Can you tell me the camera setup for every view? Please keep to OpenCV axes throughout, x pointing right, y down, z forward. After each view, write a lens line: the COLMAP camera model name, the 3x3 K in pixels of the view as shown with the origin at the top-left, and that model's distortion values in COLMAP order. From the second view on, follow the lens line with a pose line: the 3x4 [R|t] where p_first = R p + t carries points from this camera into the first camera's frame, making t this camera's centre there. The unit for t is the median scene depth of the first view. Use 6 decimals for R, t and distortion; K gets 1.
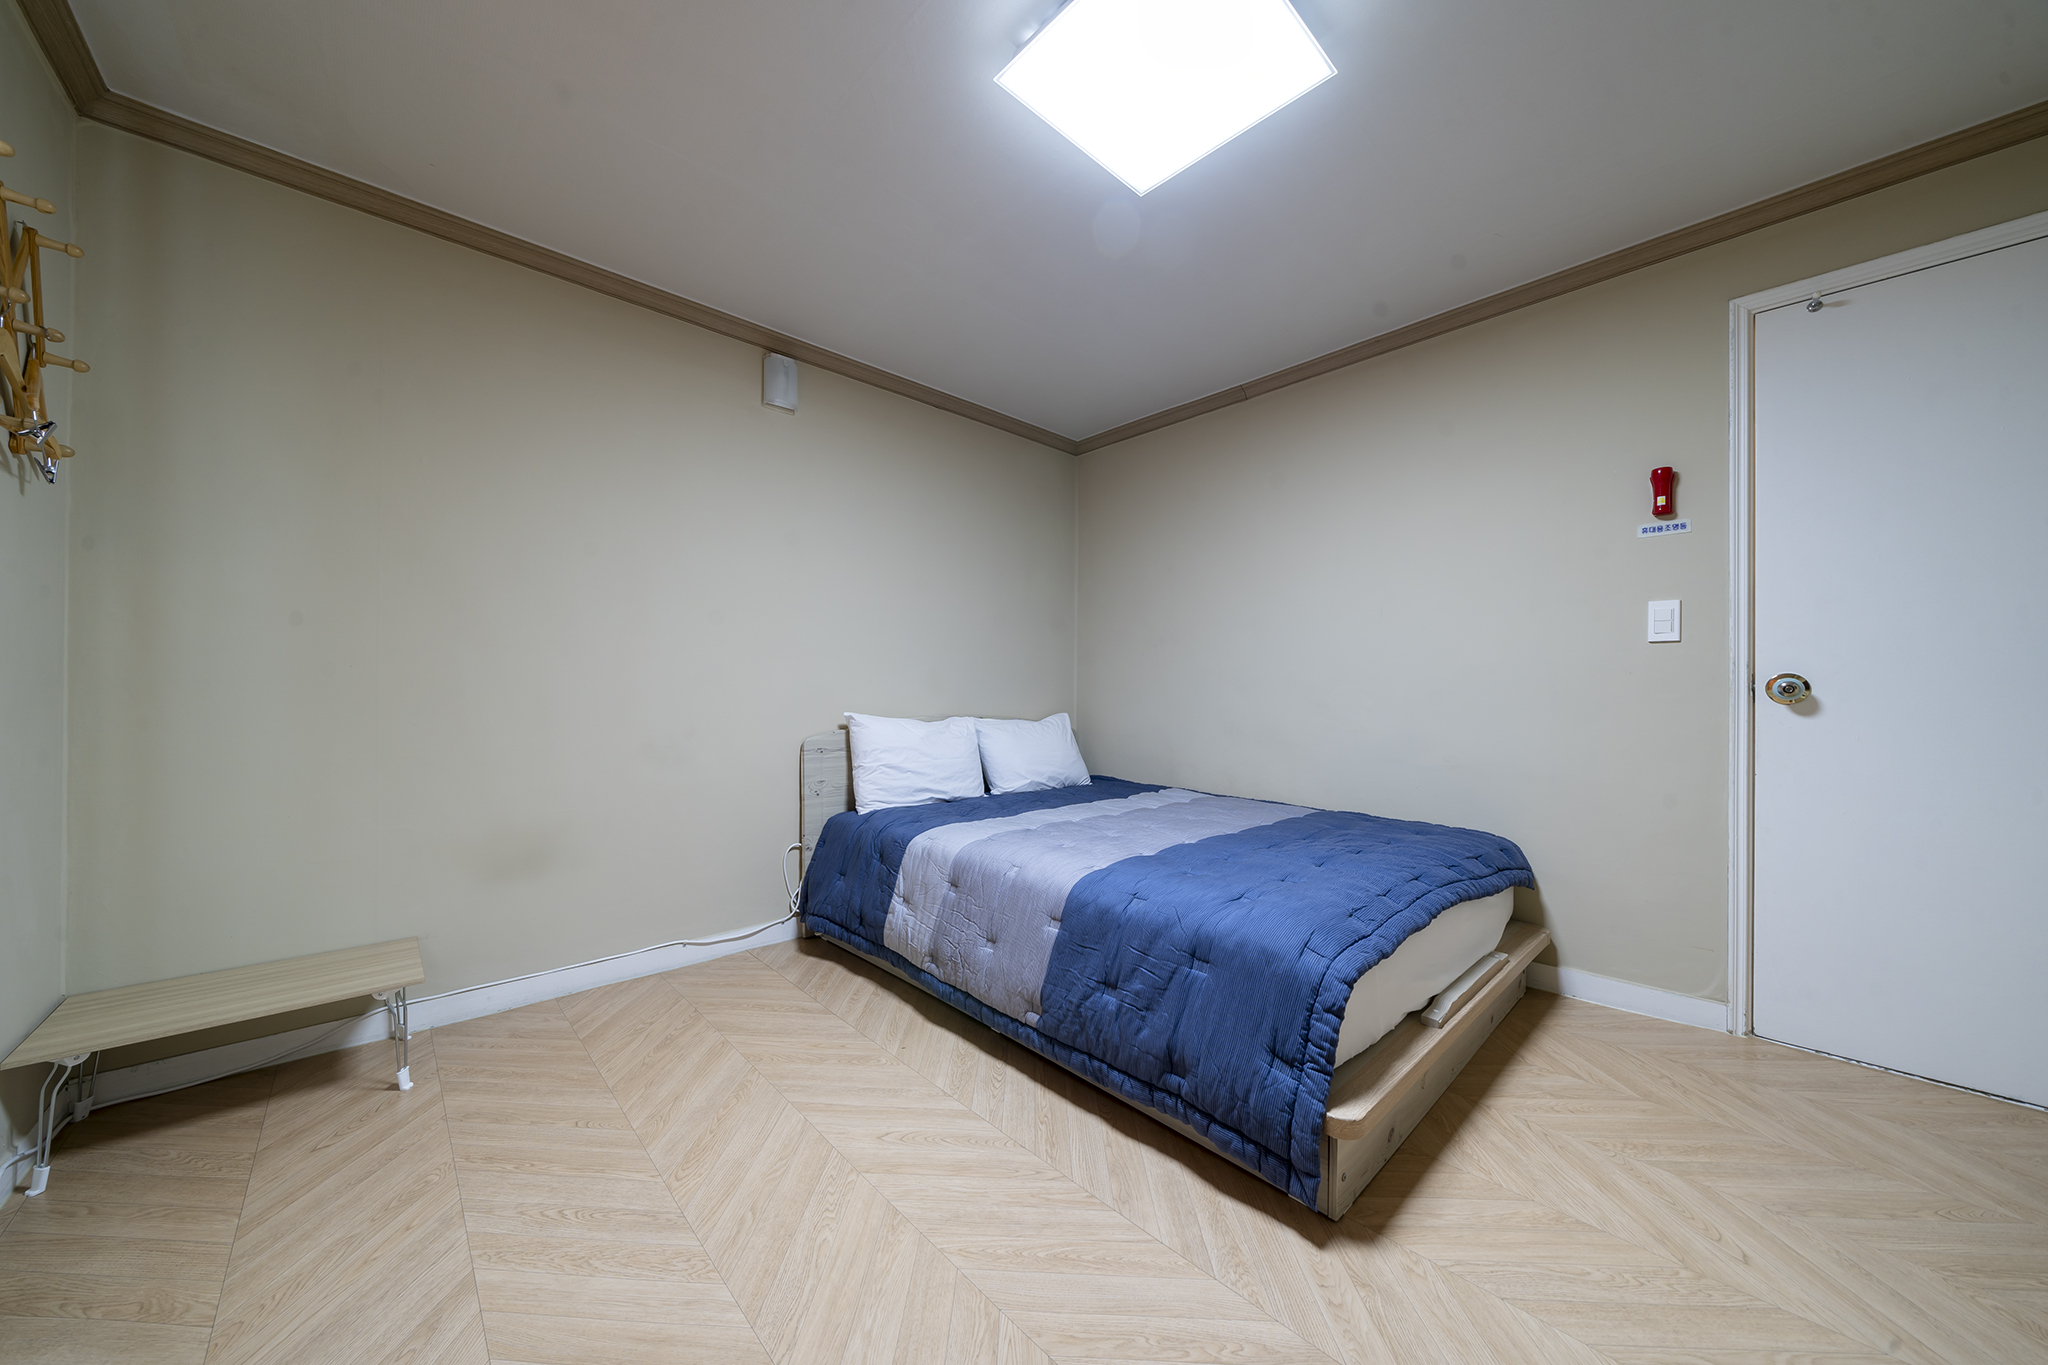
lens RADIAL K [[699.3, 0, 1011.0], [0, 699.3, 686.4], [0, 0, 1]] dist [-0.006167, -0.000186]
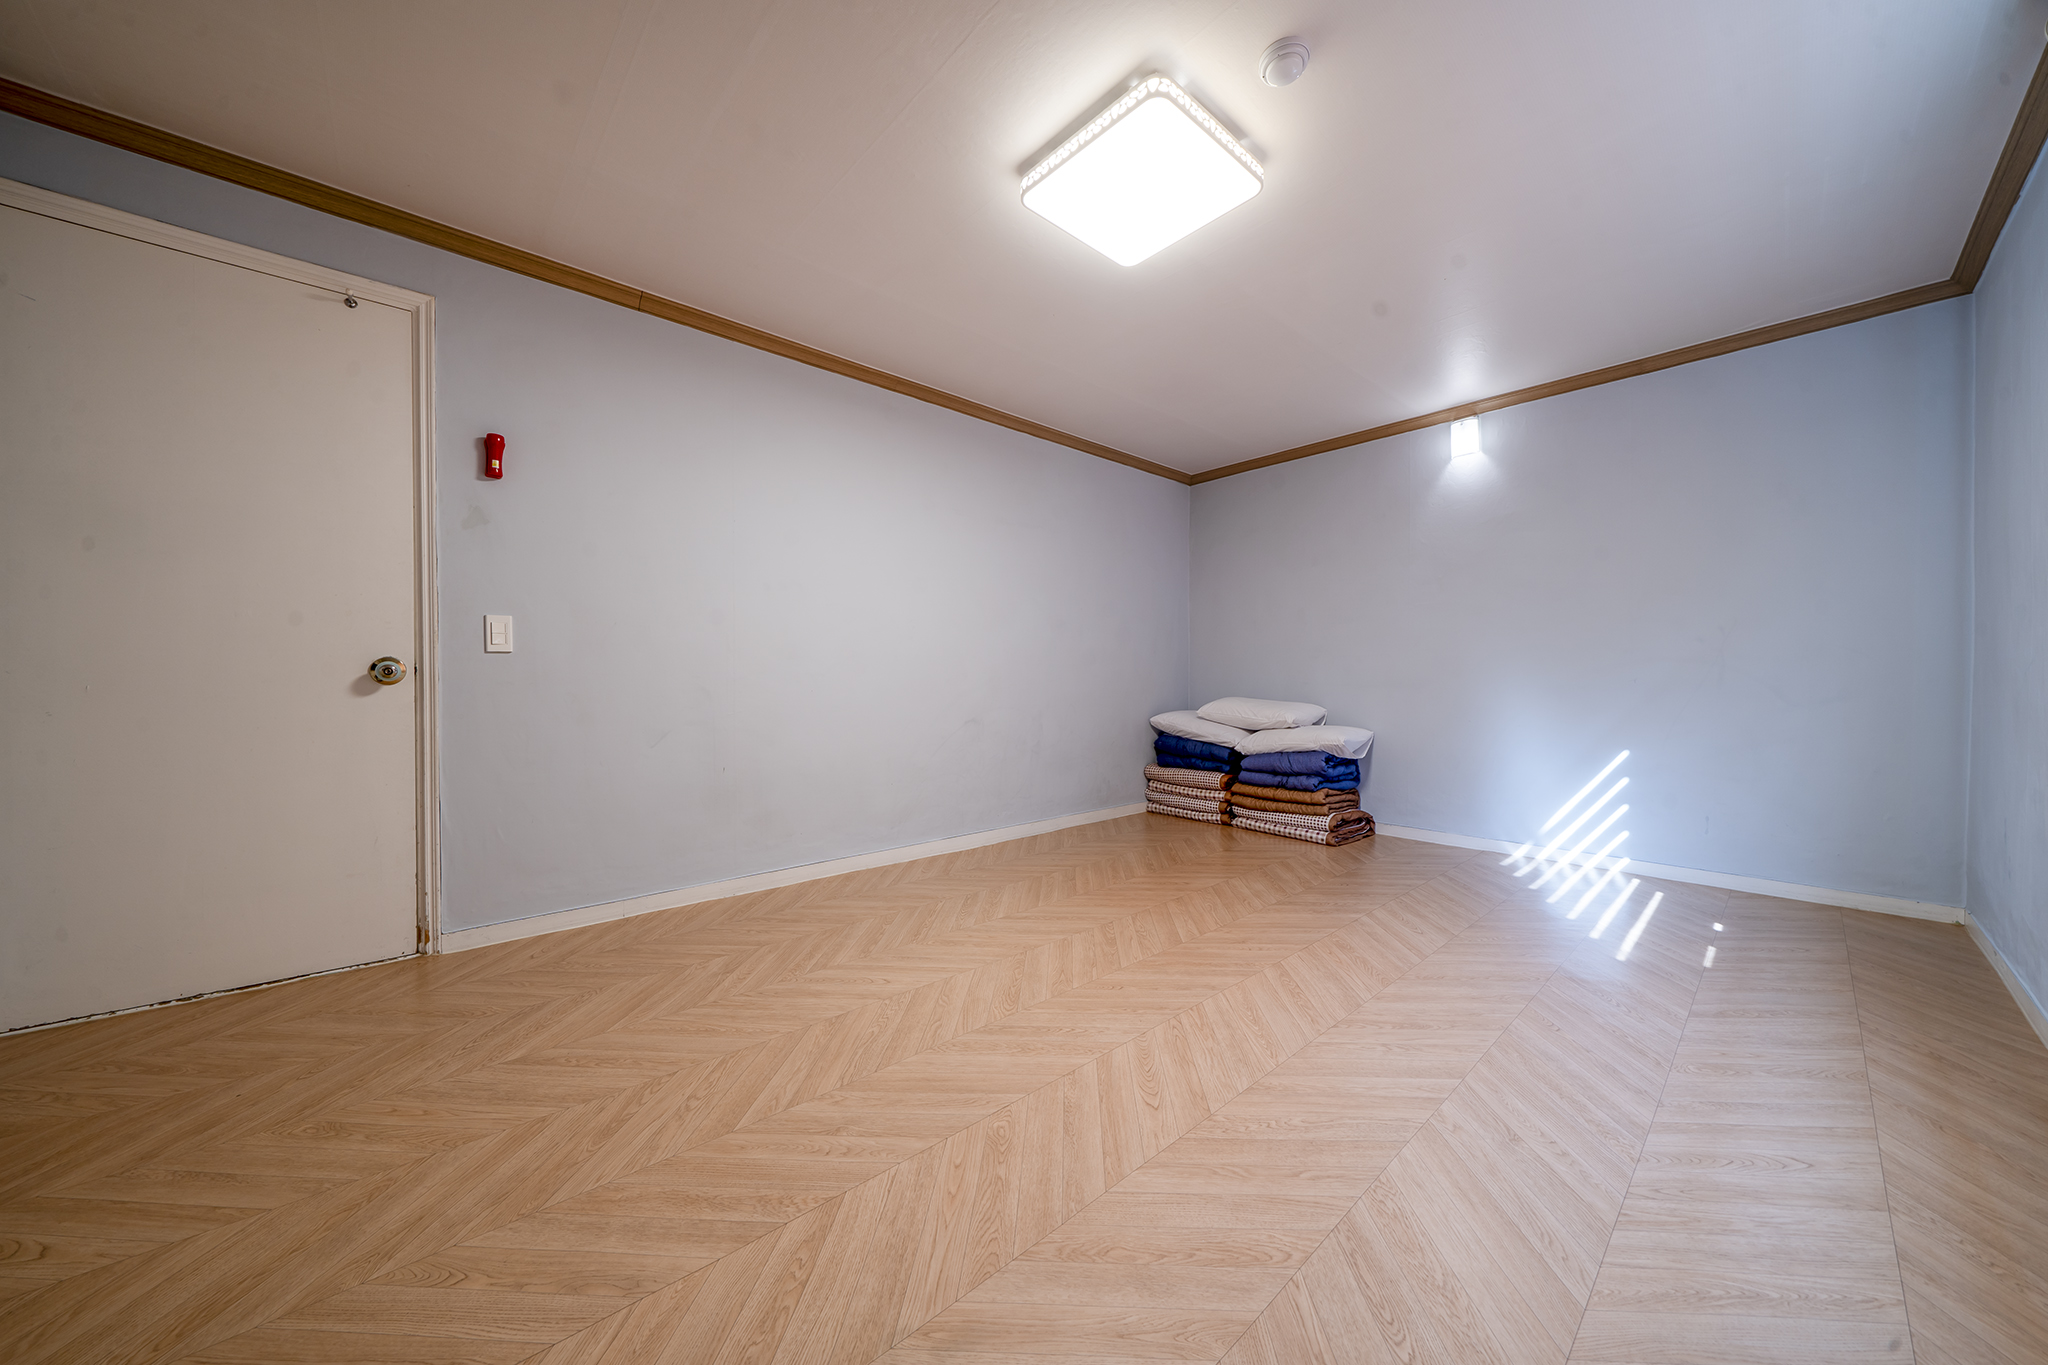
lens RADIAL K [[699.3, 0, 1016.1], [0, 699.3, 673.2], [0, 0, 1]] dist [-0.006167, -0.000186]
pose [[0.020433, 0.006667, 0.999769, -1.116712], [-0.009683, 0.999932, -0.006470, 0.060458], [-0.999744, -0.009549, 0.020496, 1.145713]]
